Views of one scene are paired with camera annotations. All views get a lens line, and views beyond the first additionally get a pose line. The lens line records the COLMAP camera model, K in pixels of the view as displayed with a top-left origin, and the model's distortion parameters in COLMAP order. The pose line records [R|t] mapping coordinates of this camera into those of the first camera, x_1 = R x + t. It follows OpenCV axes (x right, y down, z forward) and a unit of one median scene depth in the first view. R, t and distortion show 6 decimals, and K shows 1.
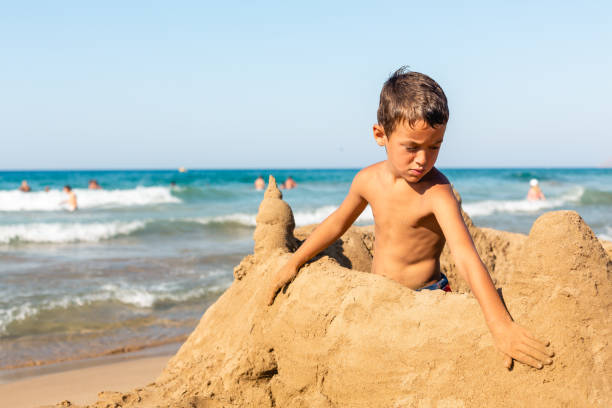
lens RADIAL K [[1015.1, 0, 308.8], [0, 1015.1, 224.8], [0, 0, 1]] dist [-0.066993, 0.018129]
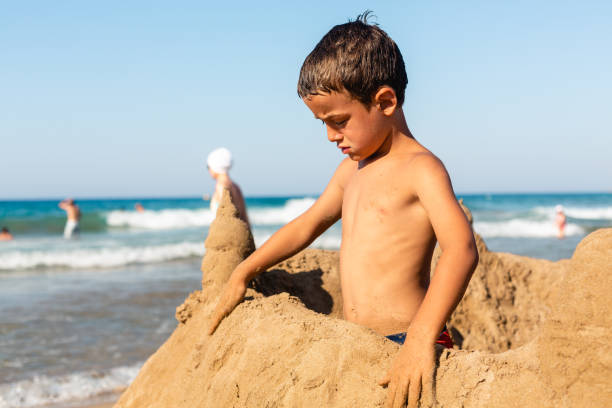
lens RADIAL K [[1015.1, 0, 308.8], [0, 1015.1, 224.8], [0, 0, 1]] dist [-0.066993, 0.018129]
pose [[0.999868, -0.007448, -0.014440, 0.038379], [0.007088, 0.999666, -0.024852, -0.000488], [0.014620, 0.024747, 0.999587, 0.230871]]
